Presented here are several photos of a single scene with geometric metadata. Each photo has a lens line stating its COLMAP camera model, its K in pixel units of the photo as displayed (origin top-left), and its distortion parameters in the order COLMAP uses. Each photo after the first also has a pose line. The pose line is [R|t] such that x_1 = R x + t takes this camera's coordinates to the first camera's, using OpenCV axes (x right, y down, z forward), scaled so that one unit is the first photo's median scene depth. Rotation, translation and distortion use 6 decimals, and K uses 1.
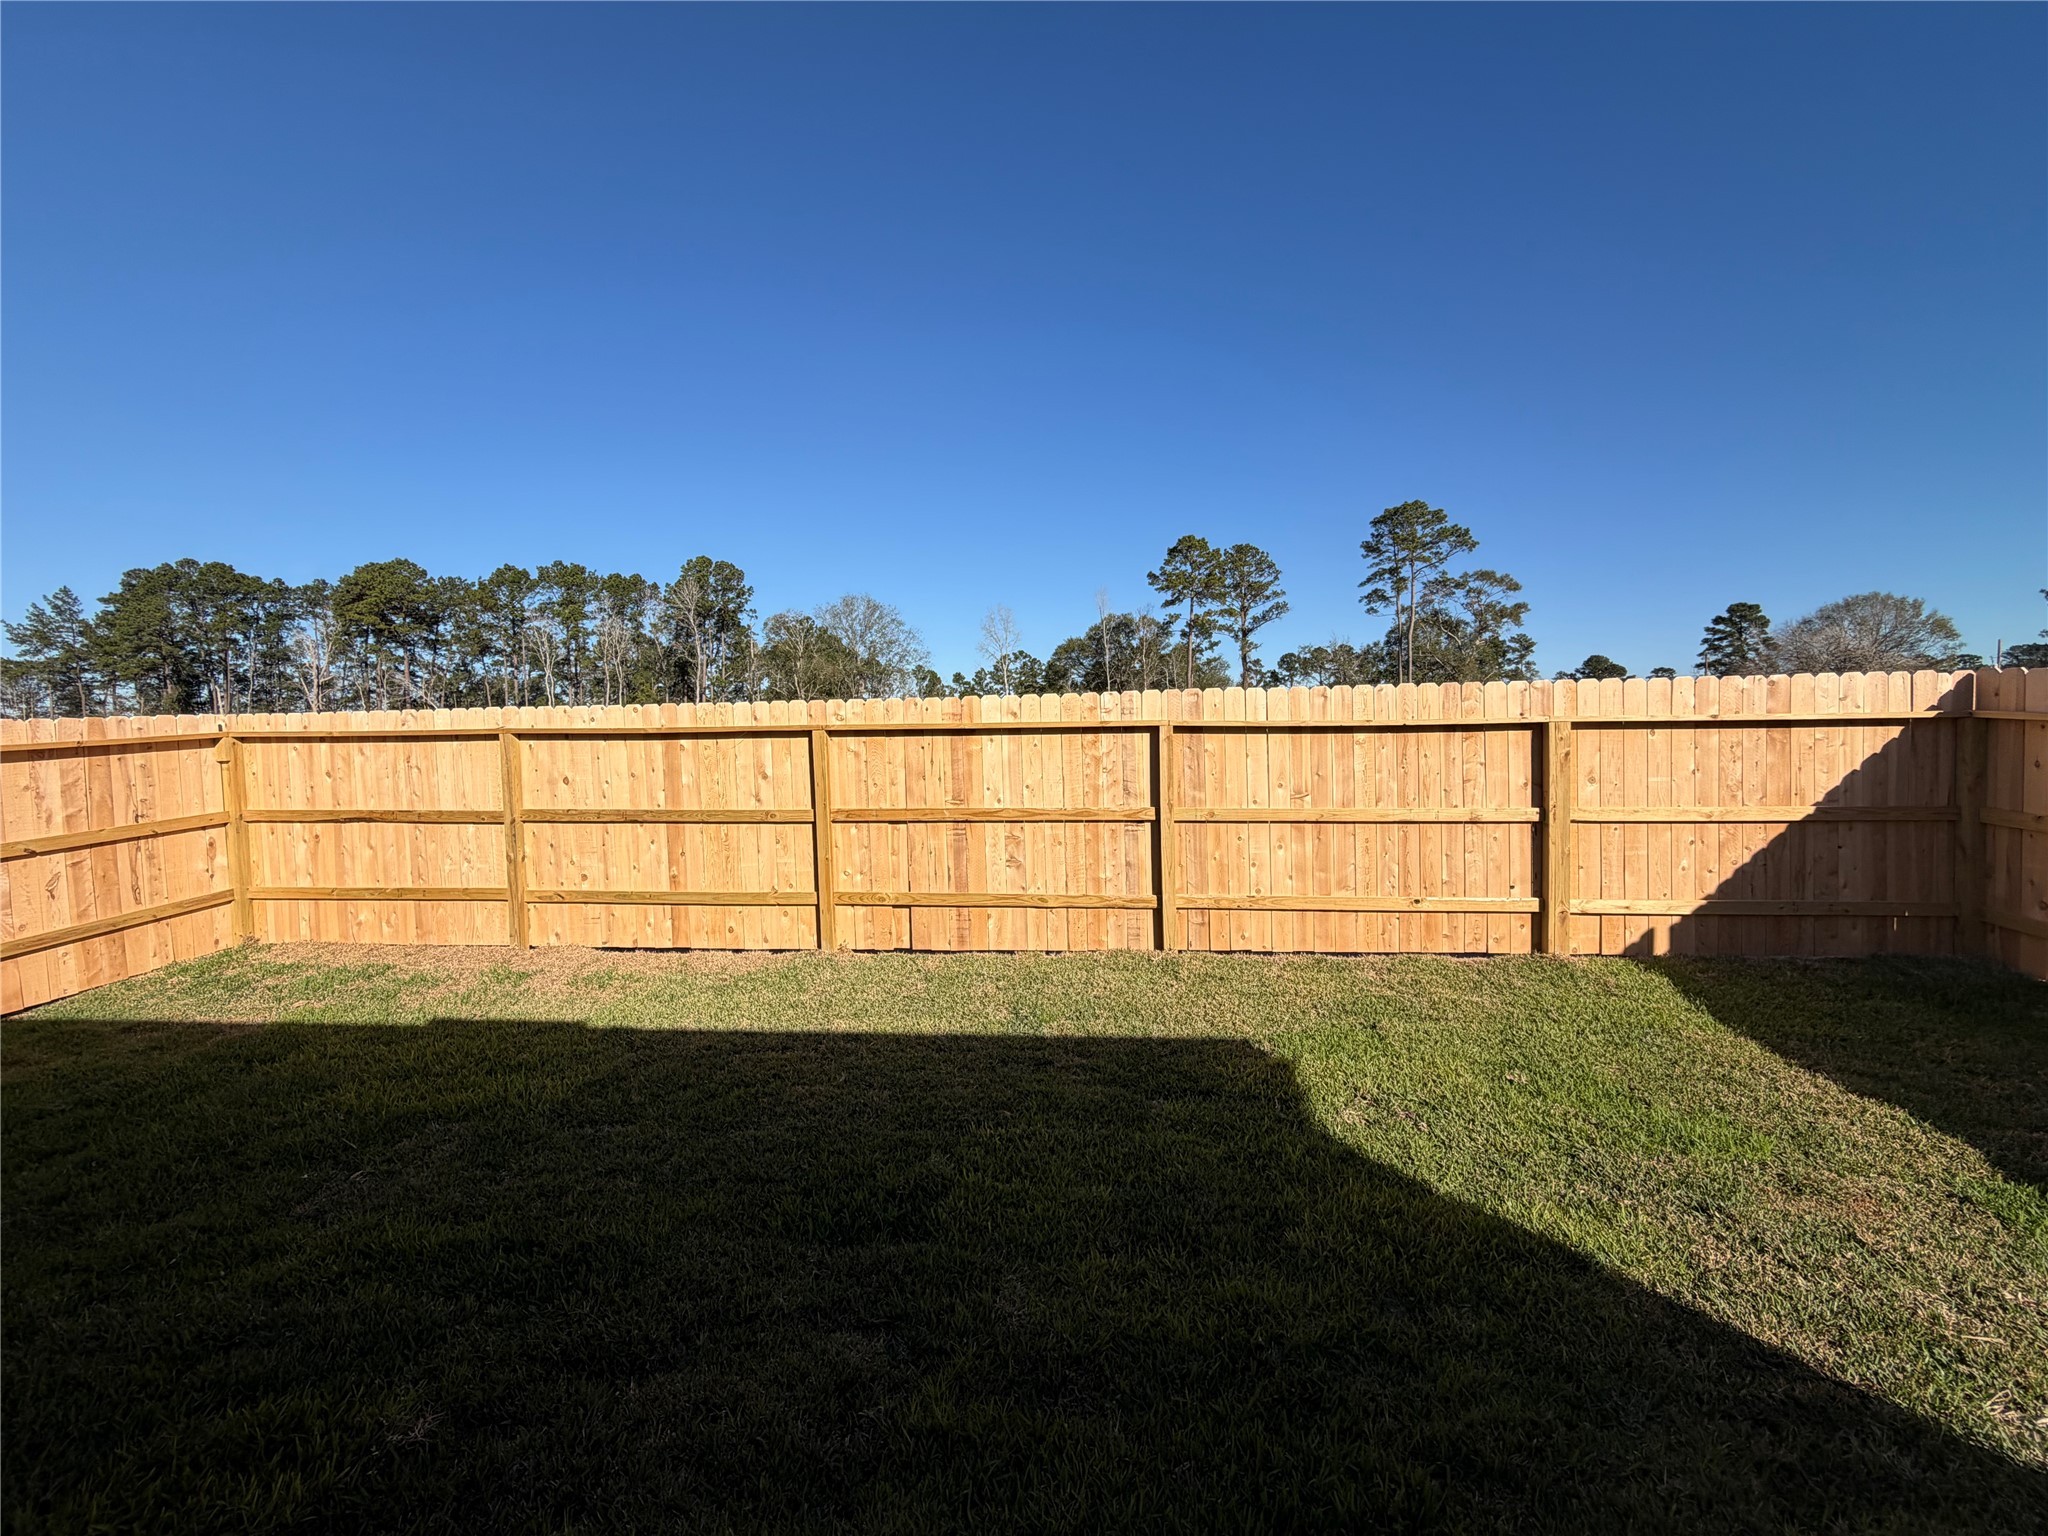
lens RADIAL K [[815.6, 0, 1025.5], [0, 815.6, 778.0], [0, 0, 1]] dist [-0.000281, -0.000007]
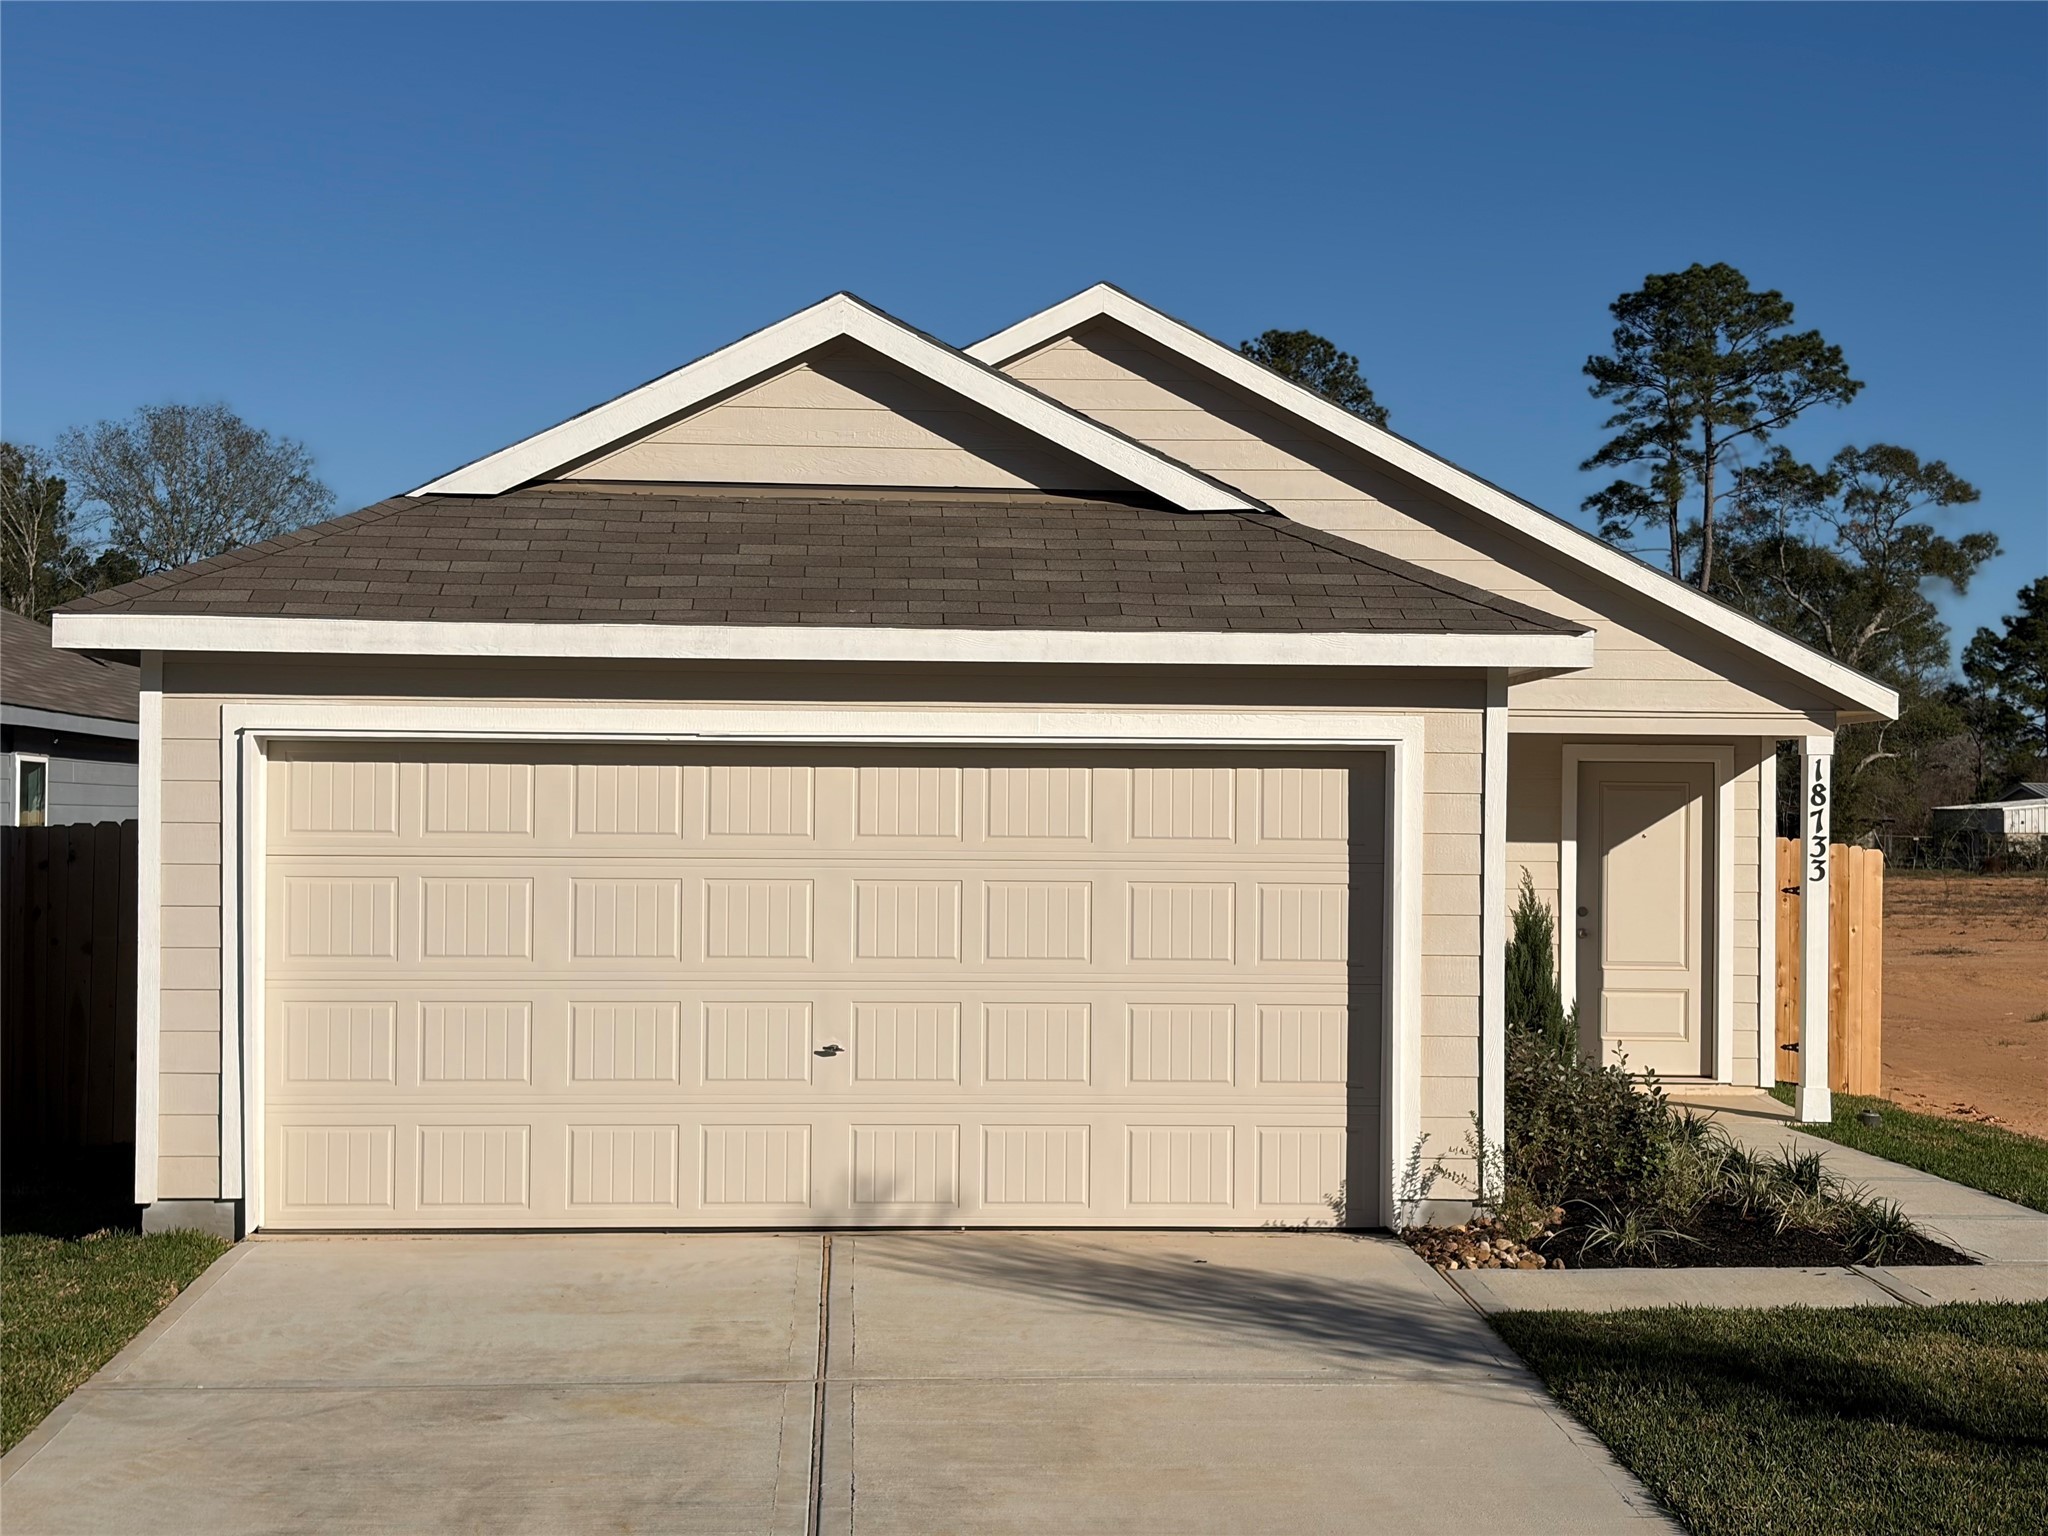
lens RADIAL K [[3161.7, 0, 1024.0], [0, 3161.7, 768.0], [0, 0, 1]] dist [0.154819, -0.014110]
pose [[0.987214, 0.035386, 0.155422, -0.076115], [-0.024303, 0.997062, -0.072638, 0.019151], [-0.157536, 0.067932, 0.985174, -0.425296]]
